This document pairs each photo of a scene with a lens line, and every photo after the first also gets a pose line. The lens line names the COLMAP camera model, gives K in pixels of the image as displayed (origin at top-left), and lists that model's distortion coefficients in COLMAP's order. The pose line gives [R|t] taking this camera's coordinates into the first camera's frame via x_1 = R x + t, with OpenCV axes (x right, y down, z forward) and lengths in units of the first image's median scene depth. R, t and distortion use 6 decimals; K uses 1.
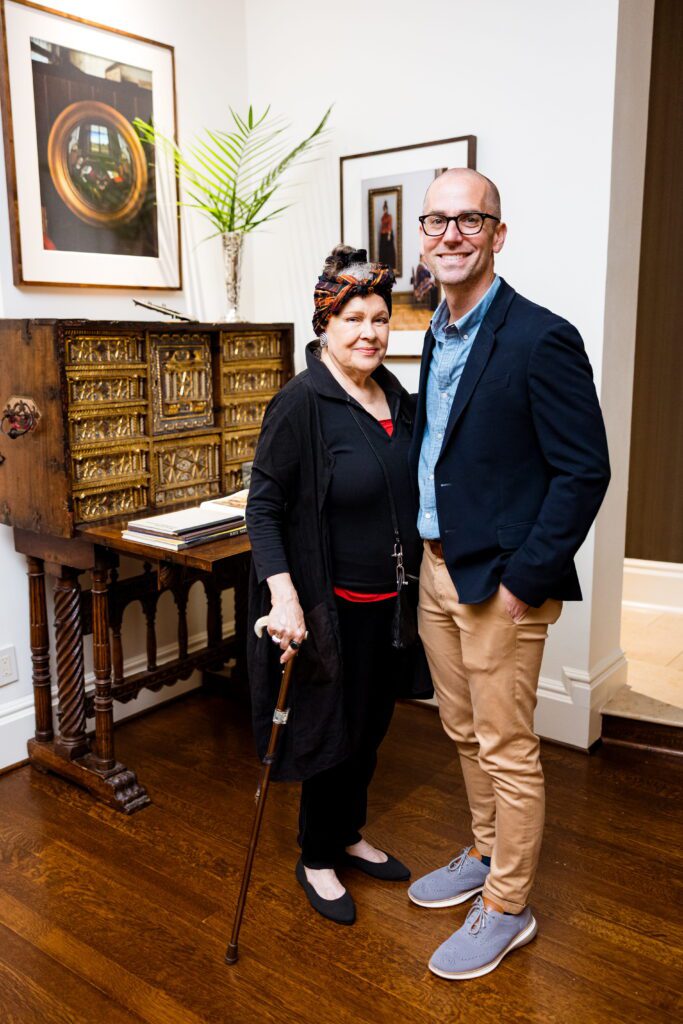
lens RADIAL K [[899.0, 0, 363.2], [0, 899.0, 510.7], [0, 0, 1]] dist [0.004475, -0.002355]
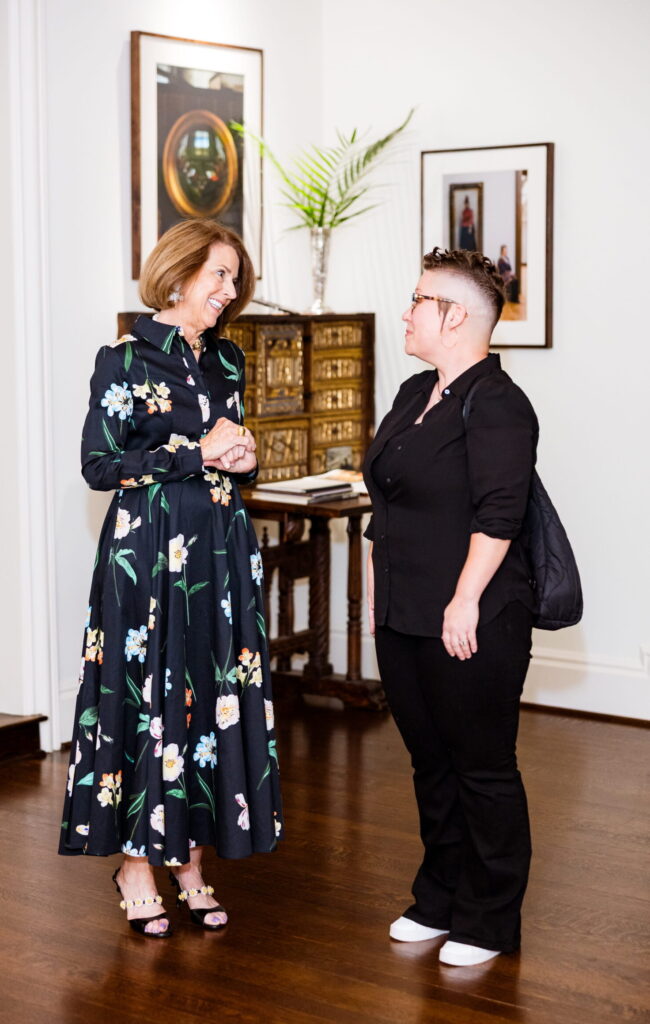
lens RADIAL K [[1858.6, 0, 325.0], [0, 1858.6, 512.0], [0, 0, 1]] dist [-0.008882, 0.055074]
pose [[0.999954, 0.006448, -0.007135, -0.125324], [-0.006975, 0.997052, -0.076416, 0.187536], [0.006621, 0.076462, 0.997051, -1.141824]]
